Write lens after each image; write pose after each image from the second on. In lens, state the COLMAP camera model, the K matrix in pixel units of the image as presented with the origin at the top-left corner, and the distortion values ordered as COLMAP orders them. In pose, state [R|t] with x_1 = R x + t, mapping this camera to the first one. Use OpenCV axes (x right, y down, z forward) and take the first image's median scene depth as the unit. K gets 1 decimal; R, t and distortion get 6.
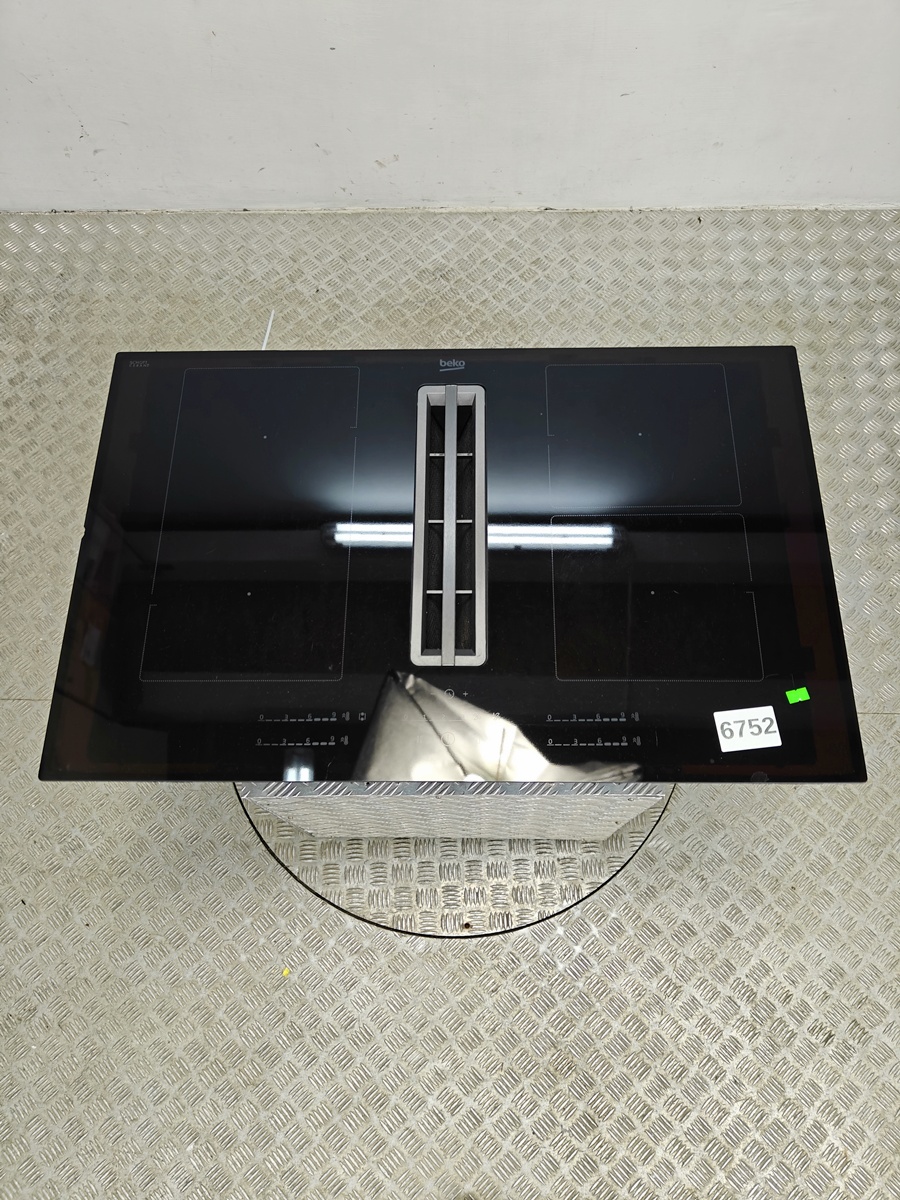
lens RADIAL K [[863.3, 0, 456.9], [0, 863.3, 607.5], [0, 0, 1]] dist [-0.003885, 0.012326]
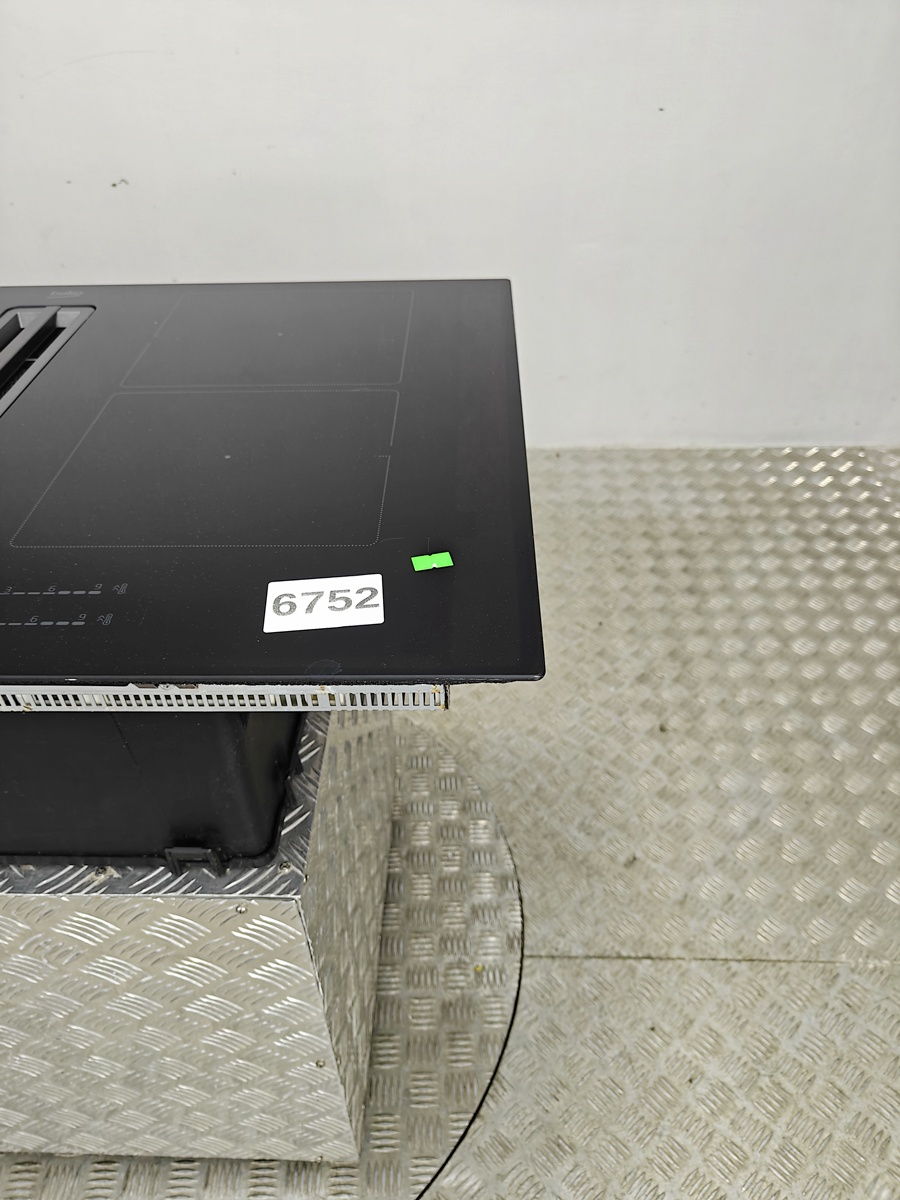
lens RADIAL K [[863.3, 0, 448.6], [0, 863.3, 612.0], [0, 0, 1]] dist [-0.003885, 0.012326]
pose [[0.999870, 0.011146, -0.011628, 0.233682], [-0.015297, 0.883184, -0.468778, 0.214199], [0.005044, 0.468895, 0.883240, 0.315297]]
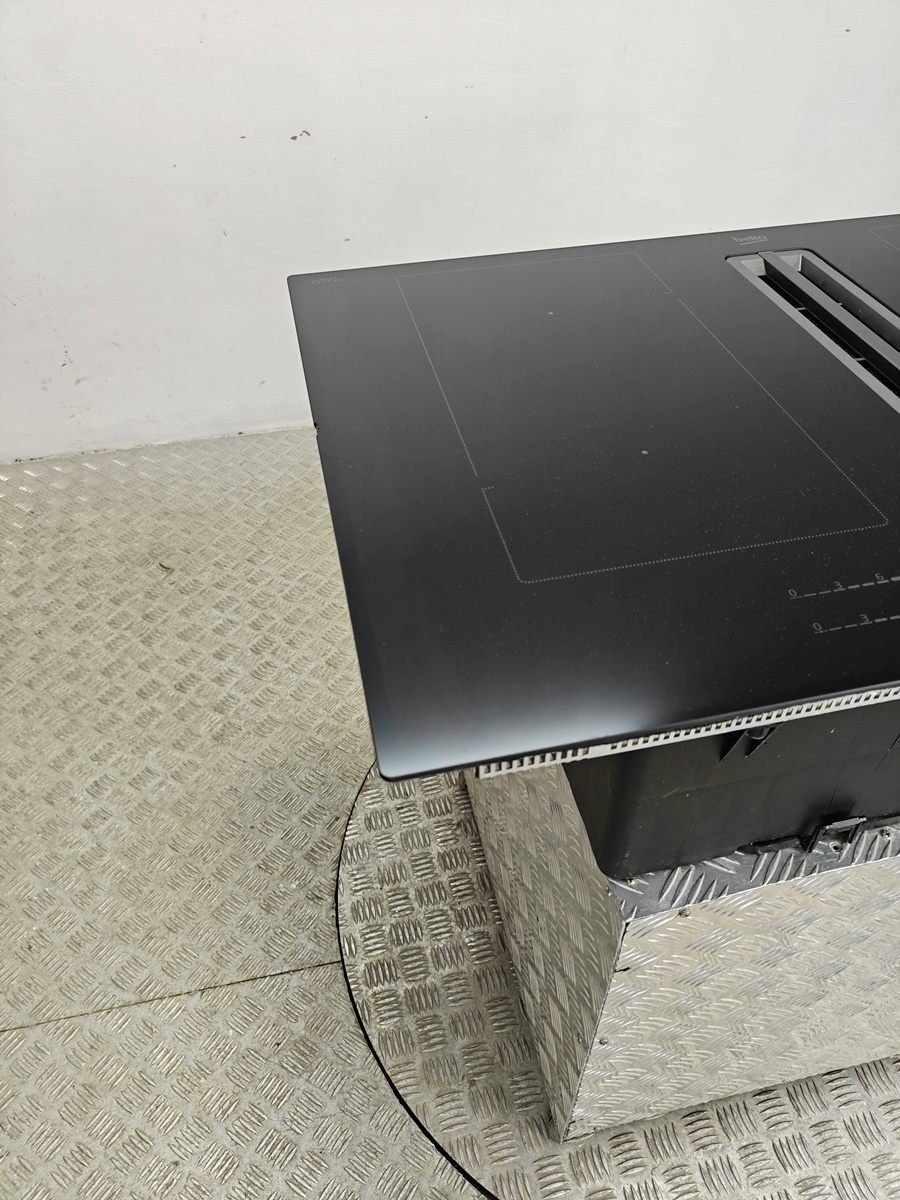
lens RADIAL K [[863.3, 0, 455.6], [0, 863.3, 606.6], [0, 0, 1]] dist [-0.003885, 0.012326]
pose [[0.974540, -0.144314, 0.171596, -0.287626], [0.203728, 0.889544, -0.408909, 0.171237], [-0.093631, 0.433457, 0.896297, 0.332116]]
